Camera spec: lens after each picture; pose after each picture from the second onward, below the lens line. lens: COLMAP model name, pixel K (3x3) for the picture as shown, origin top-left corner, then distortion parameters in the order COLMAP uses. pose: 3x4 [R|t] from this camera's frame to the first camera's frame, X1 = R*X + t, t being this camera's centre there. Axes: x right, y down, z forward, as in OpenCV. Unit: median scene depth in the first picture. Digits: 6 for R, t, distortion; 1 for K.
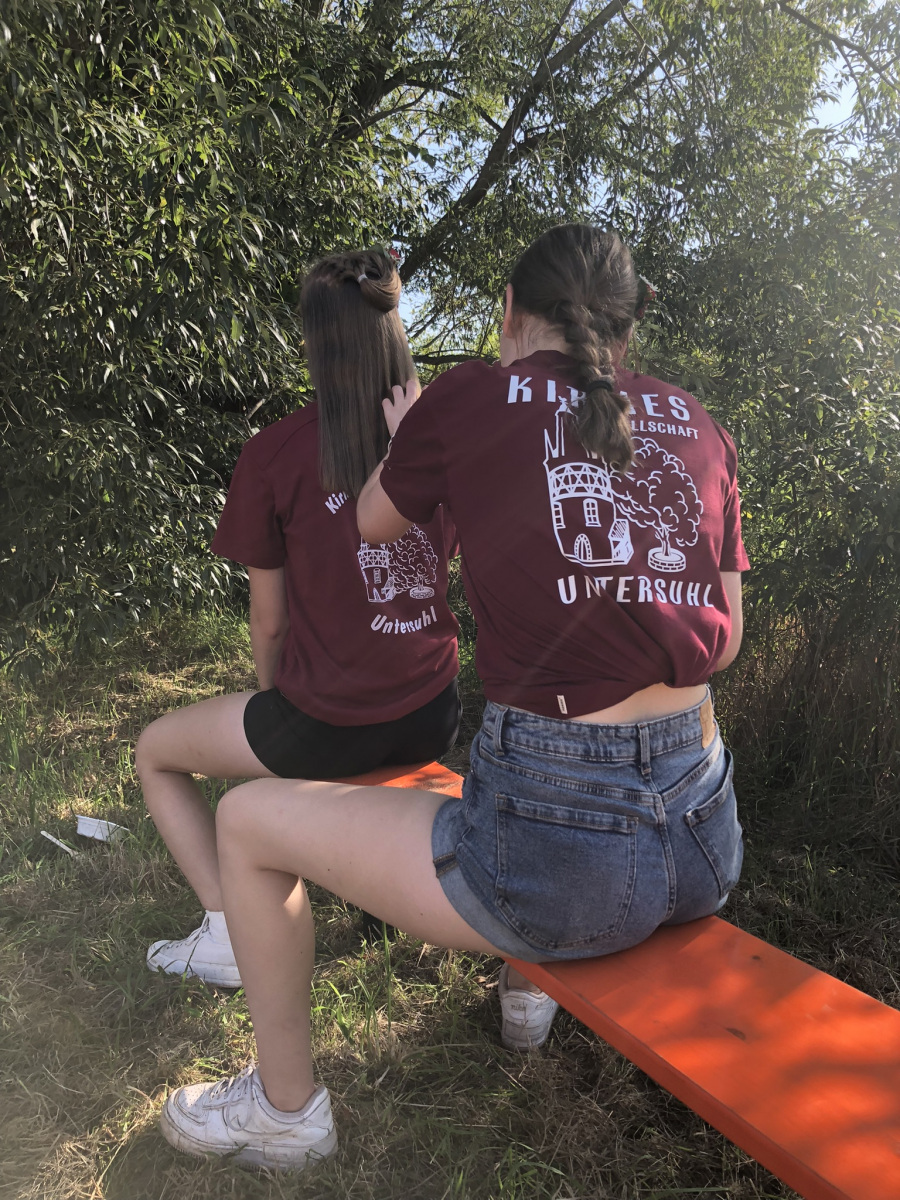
lens RADIAL K [[971.0, 0, 450.0], [0, 971.0, 600.0], [0, 0, 1]] dist [-0.068294, 0.052788]
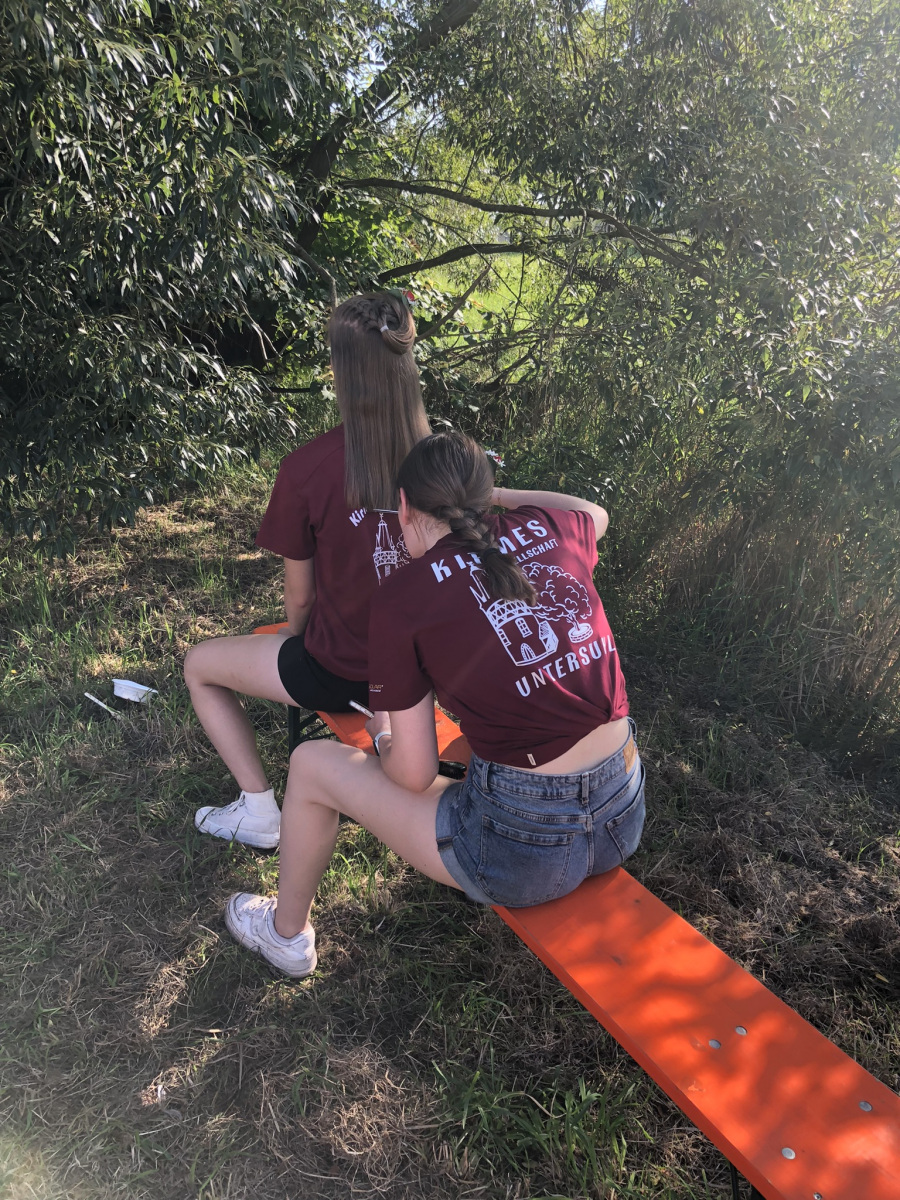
lens RADIAL K [[972.4, 0, 450.0], [0, 972.4, 600.0], [0, 0, 1]] dist [-0.164027, 0.309260]
pose [[0.997798, 0.038806, 0.053790, -0.058925], [-0.050986, 0.967462, 0.247827, -0.299862], [-0.042422, -0.250024, 0.967310, -0.236465]]
